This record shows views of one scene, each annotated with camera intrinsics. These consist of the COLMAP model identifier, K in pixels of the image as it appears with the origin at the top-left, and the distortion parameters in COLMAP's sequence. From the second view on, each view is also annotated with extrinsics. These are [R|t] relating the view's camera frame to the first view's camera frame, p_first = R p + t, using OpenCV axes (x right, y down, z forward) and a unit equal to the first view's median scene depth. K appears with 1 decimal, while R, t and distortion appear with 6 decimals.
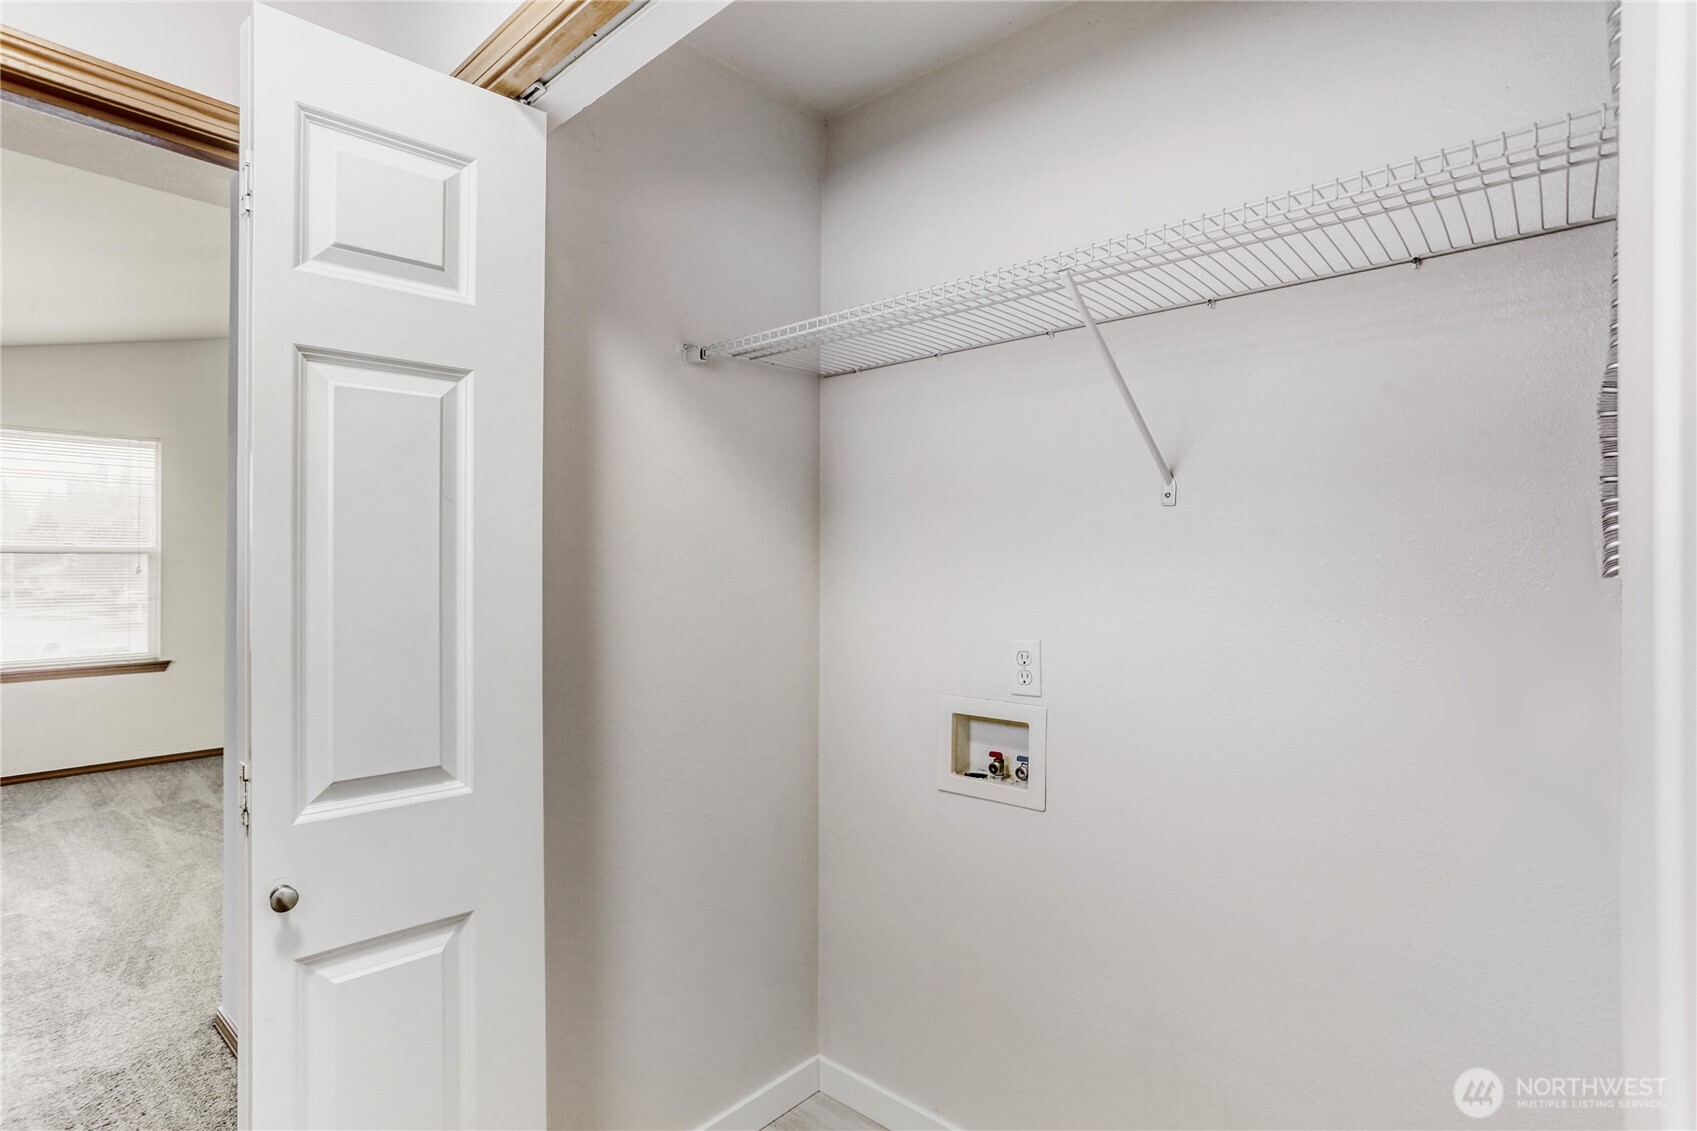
lens RADIAL K [[827.4, 0, 848.6], [0, 827.4, 556.3], [0, 0, 1]] dist [-0.055030, 0.029722]
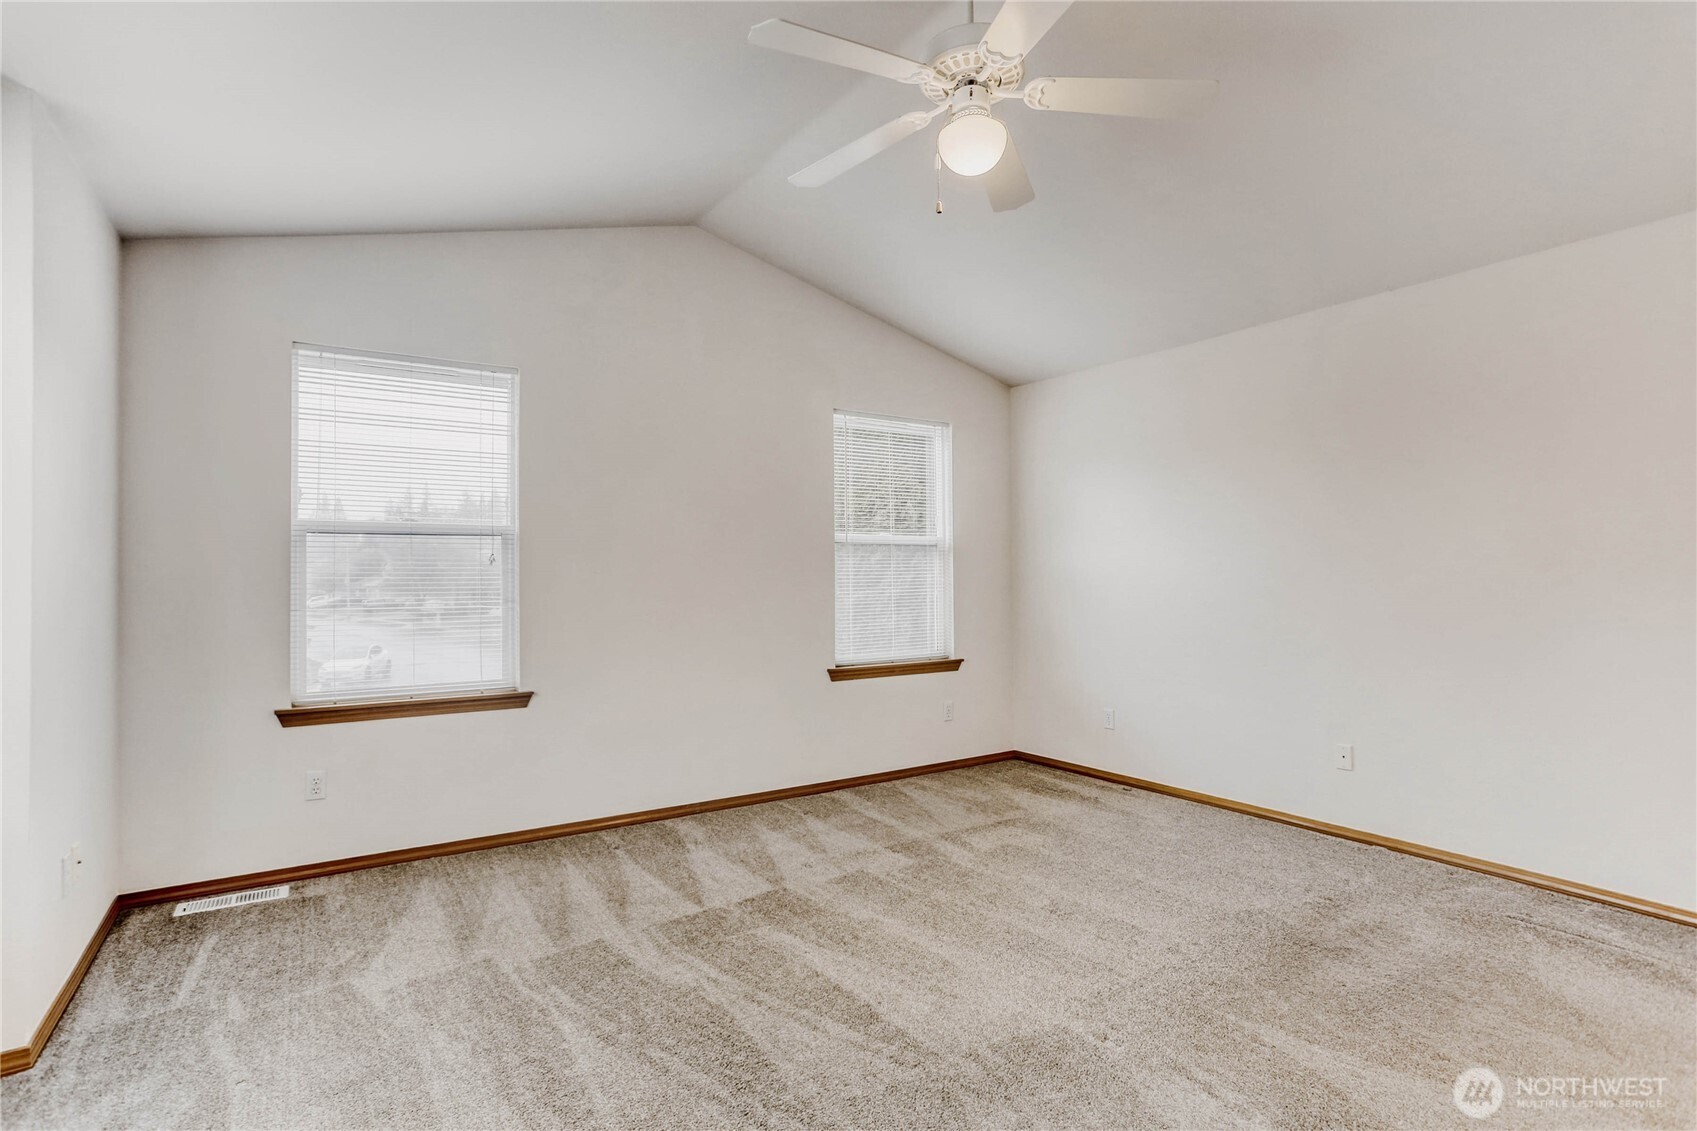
lens RADIAL K [[827.4, 0, 848.6], [0, 827.4, 556.3], [0, 0, 1]] dist [-0.055030, 0.029722]
pose [[0.968334, -0.013957, -0.249267, -0.409801], [0.011129, 0.999857, -0.012751, 0.026713], [0.249409, 0.009573, 0.968351, 0.397105]]
